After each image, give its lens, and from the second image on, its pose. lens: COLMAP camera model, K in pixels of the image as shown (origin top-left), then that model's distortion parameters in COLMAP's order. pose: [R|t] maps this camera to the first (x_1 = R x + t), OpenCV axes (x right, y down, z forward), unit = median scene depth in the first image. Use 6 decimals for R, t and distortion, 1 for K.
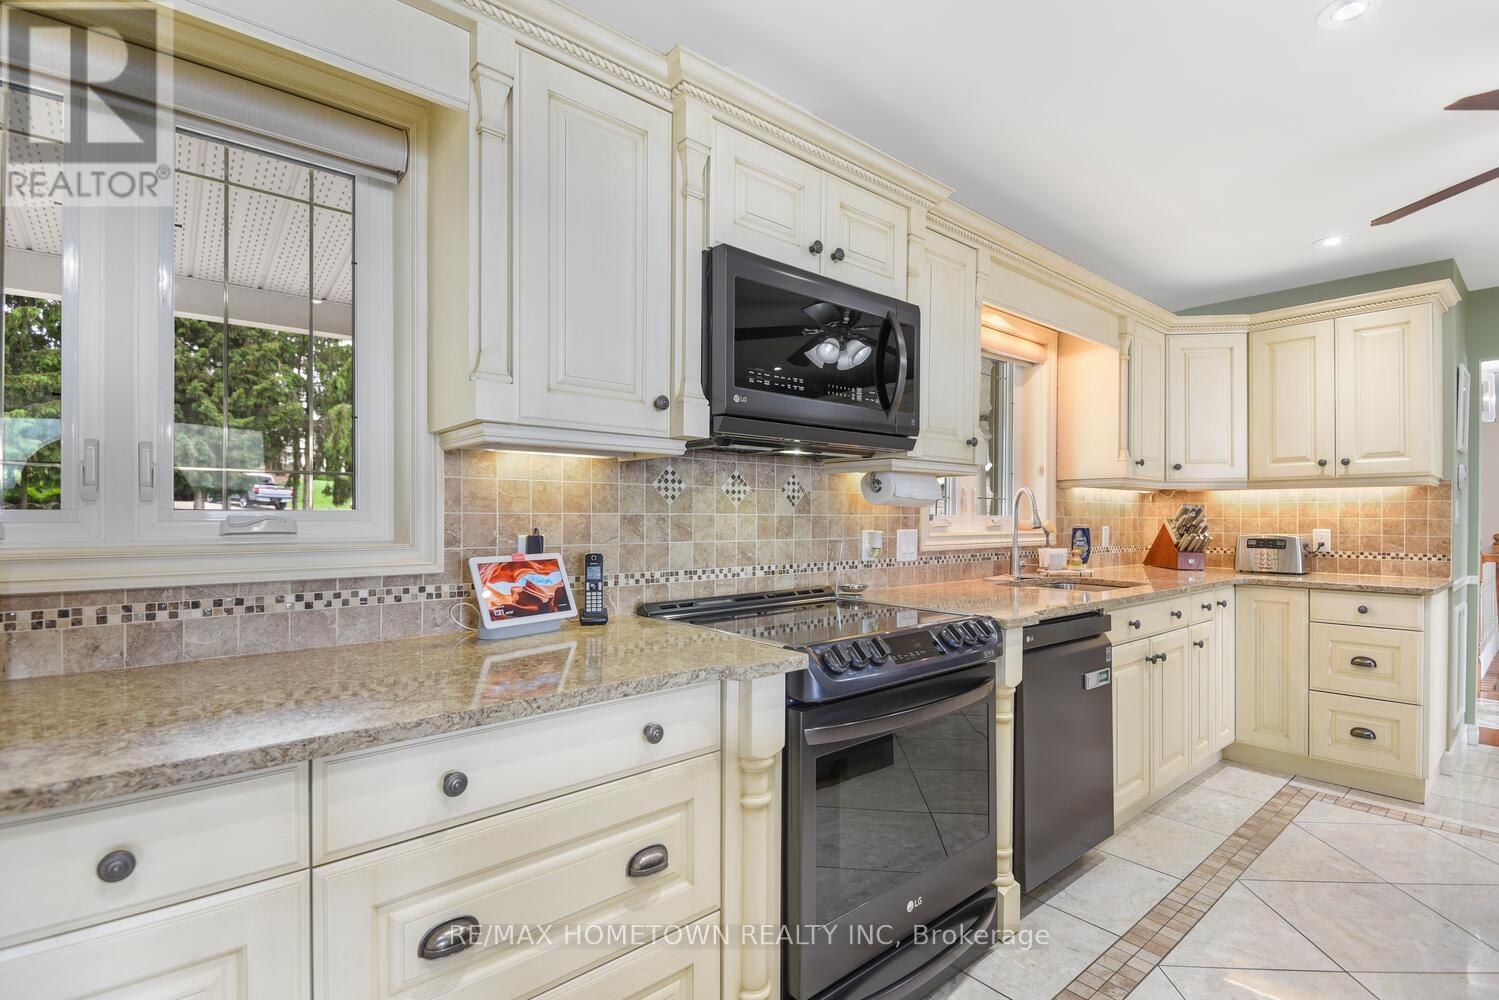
lens RADIAL K [[695.1, 0, 740.7], [0, 695.1, 514.3], [0, 0, 1]] dist [0.025879, -0.008188]
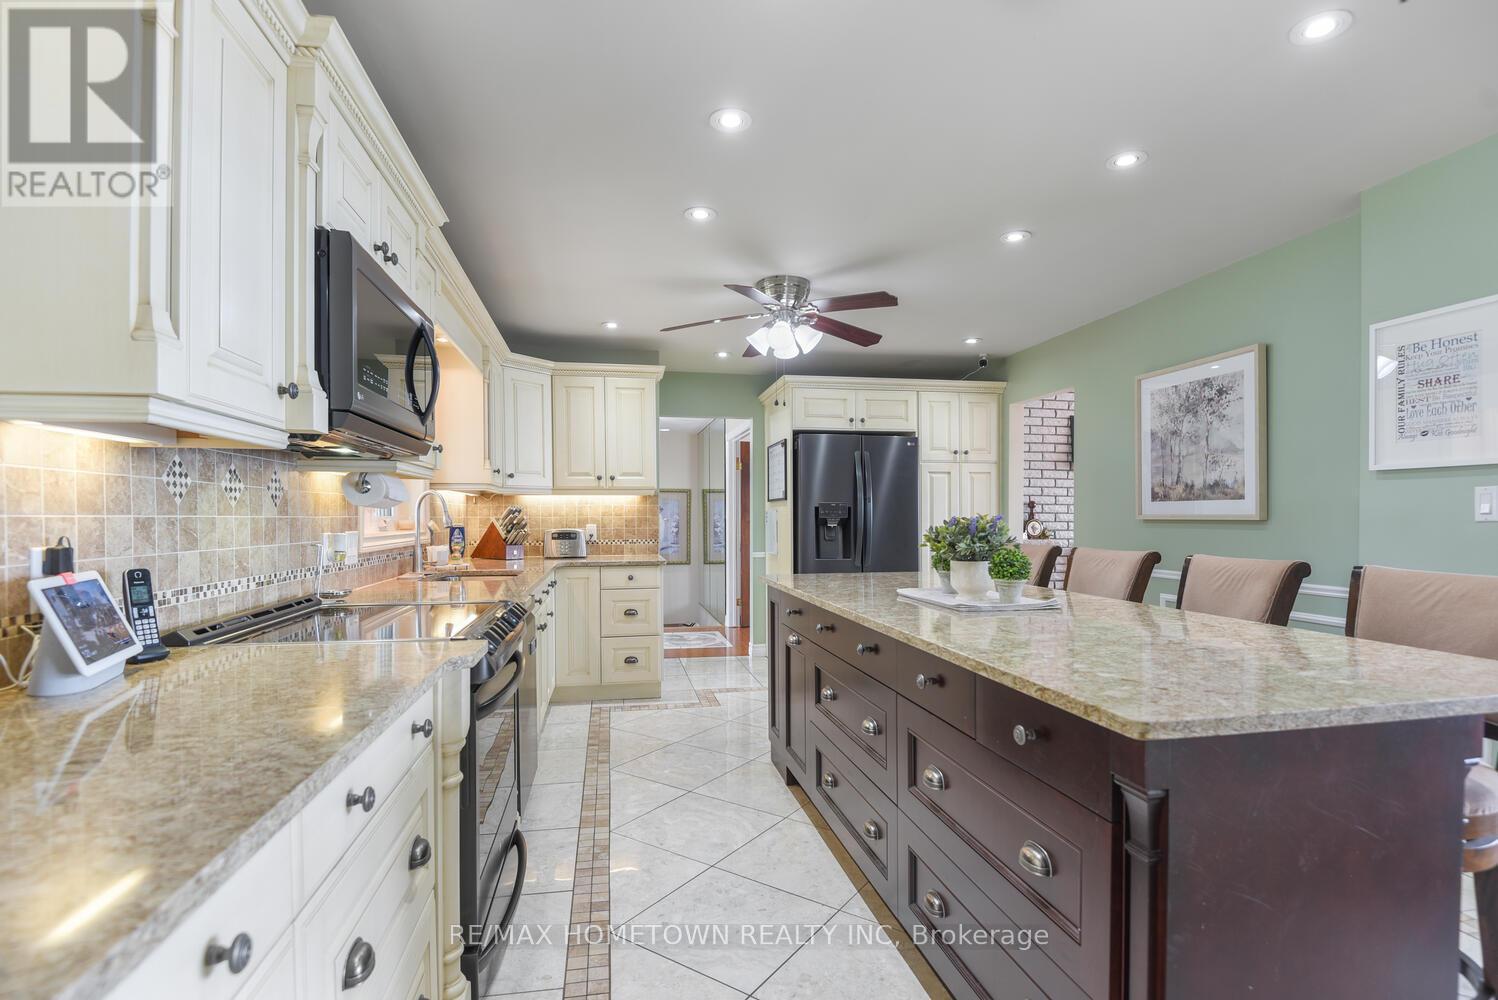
lens RADIAL K [[734.2, 0, 742.5], [0, 734.2, 517.6], [0, 0, 1]] dist [0.009802, -0.000708]
pose [[0.497509, -0.006679, 0.867433, -0.475686], [0.002439, 0.999977, 0.006300, -0.002505], [-0.867456, -0.001019, 0.497514, 0.024565]]
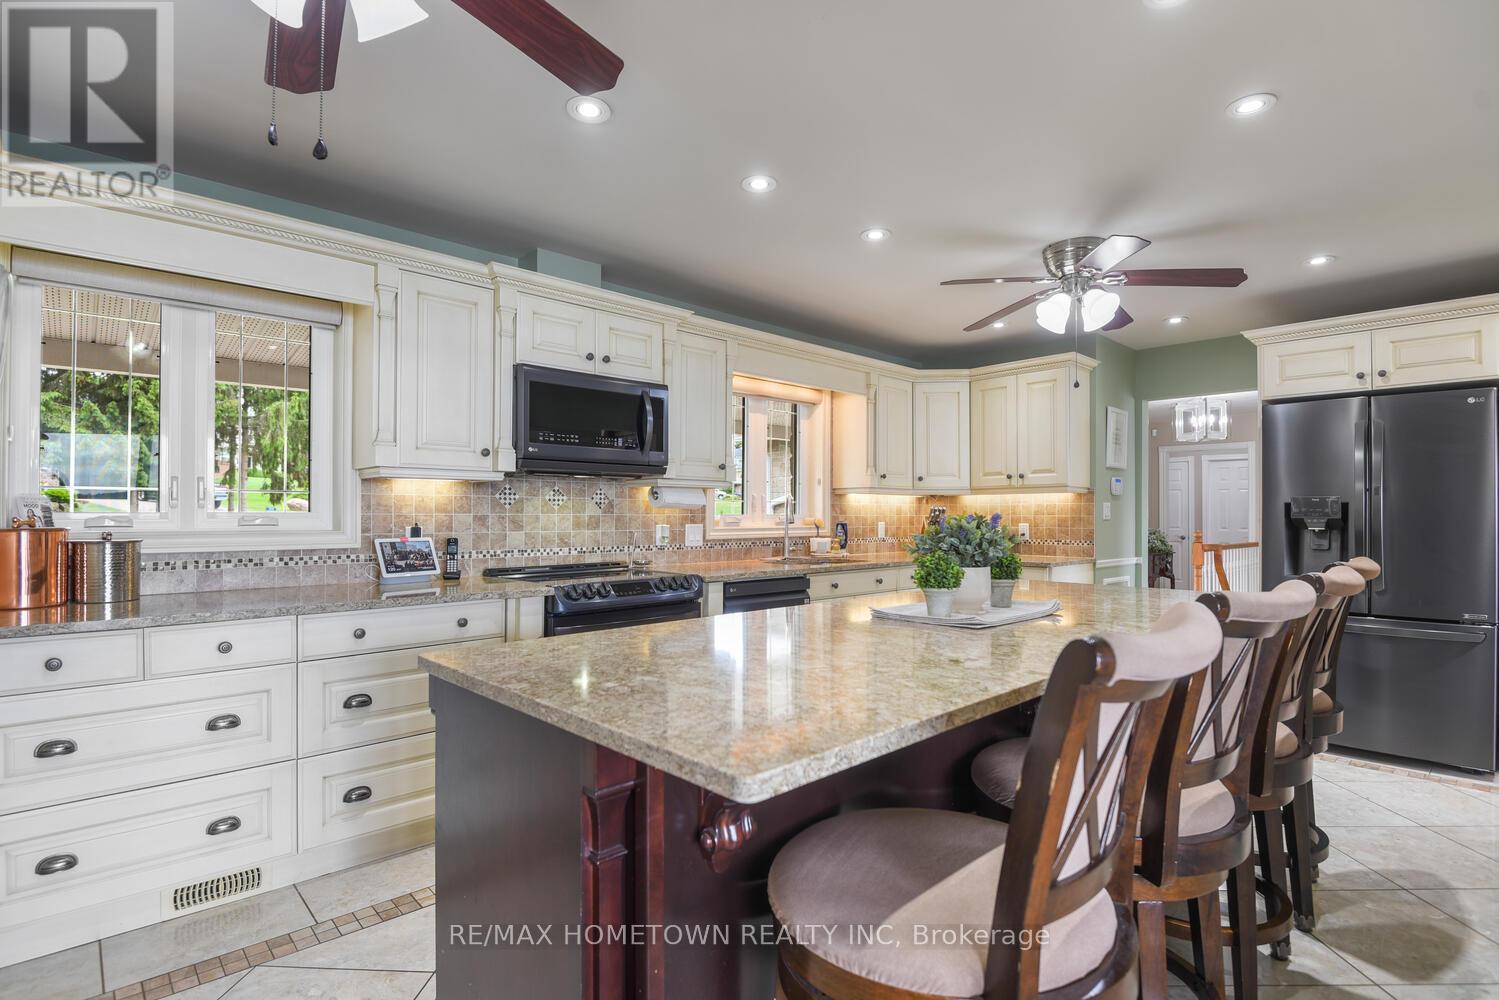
lens RADIAL K [[734.7, 0, 744.9], [0, 734.7, 505.0], [0, 0, 1]] dist [0.009802, -0.000708]
pose [[0.998878, -0.001186, 0.047341, 0.342899], [0.001661, 0.999949, -0.009989, -0.003734], [-0.047327, 0.010056, 0.998829, -0.682880]]
